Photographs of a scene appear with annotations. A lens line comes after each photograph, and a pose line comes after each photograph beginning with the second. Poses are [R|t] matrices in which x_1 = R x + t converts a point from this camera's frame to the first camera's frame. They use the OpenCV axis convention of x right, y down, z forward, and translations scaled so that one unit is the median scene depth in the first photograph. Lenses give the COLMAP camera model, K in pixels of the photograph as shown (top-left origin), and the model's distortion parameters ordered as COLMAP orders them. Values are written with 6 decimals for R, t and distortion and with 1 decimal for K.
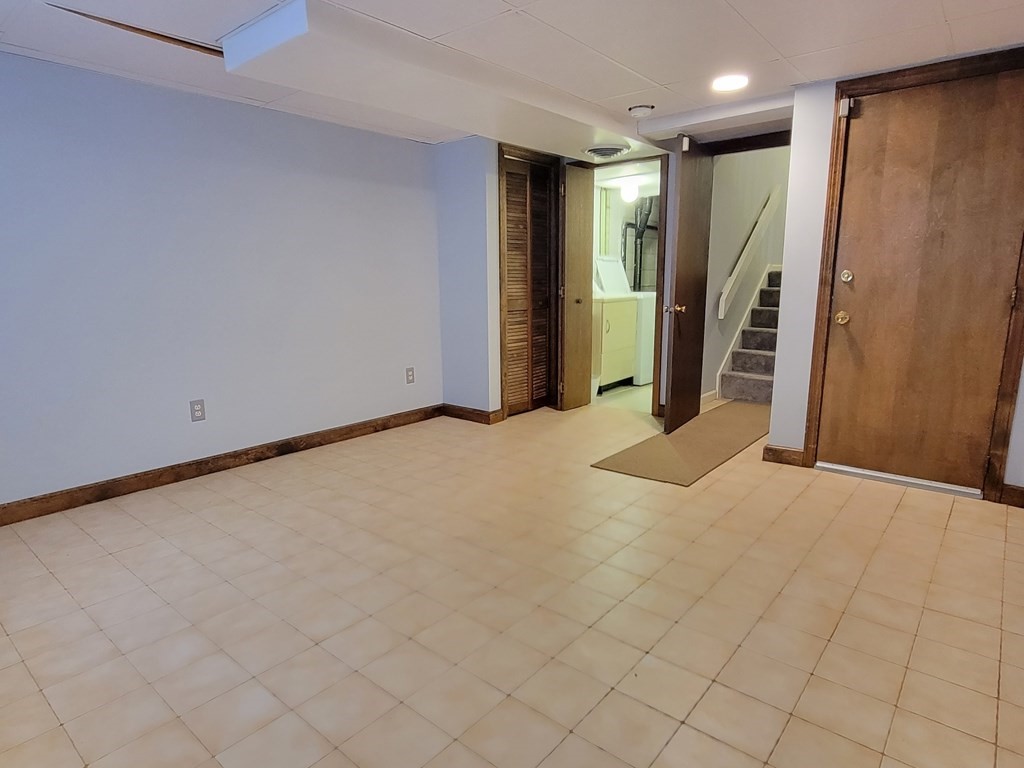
lens RADIAL K [[579.1, 0, 511.0], [0, 579.1, 397.4], [0, 0, 1]] dist [-0.002811, -0.000998]
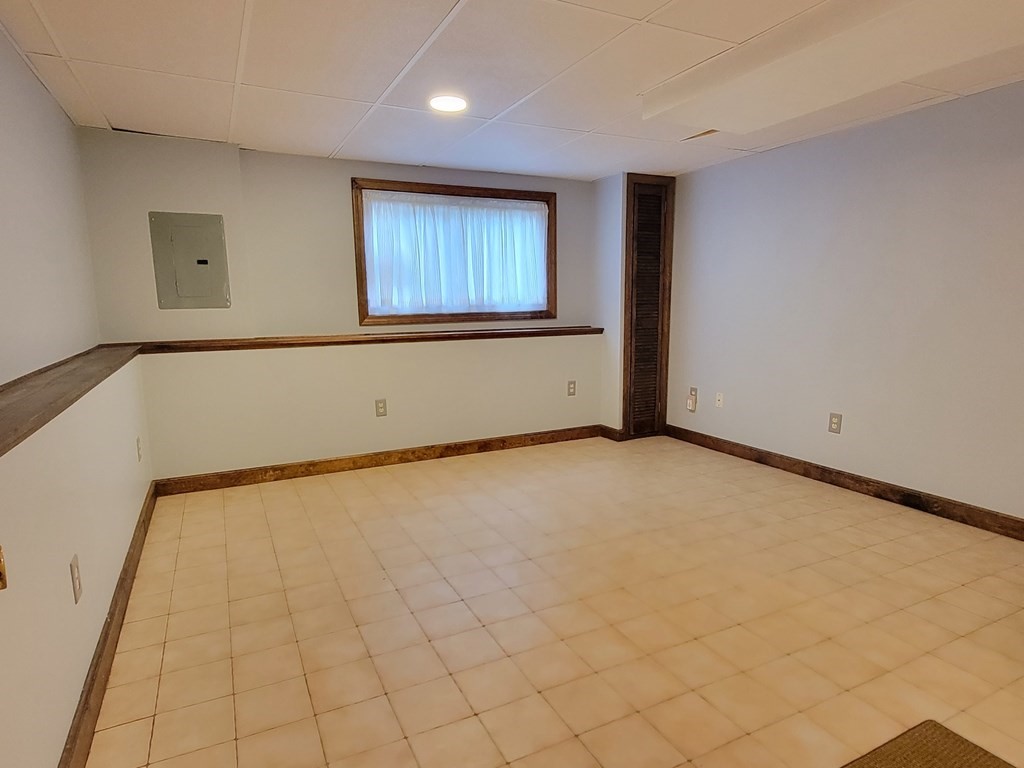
lens RADIAL K [[579.1, 0, 511.0], [0, 579.1, 397.4], [0, 0, 1]] dist [-0.002811, -0.000998]
pose [[-0.391703, 0.165311, -0.905119, 0.691968], [-0.174006, 0.952666, 0.249299, -0.195953], [0.903488, 0.255147, -0.344397, 0.862692]]
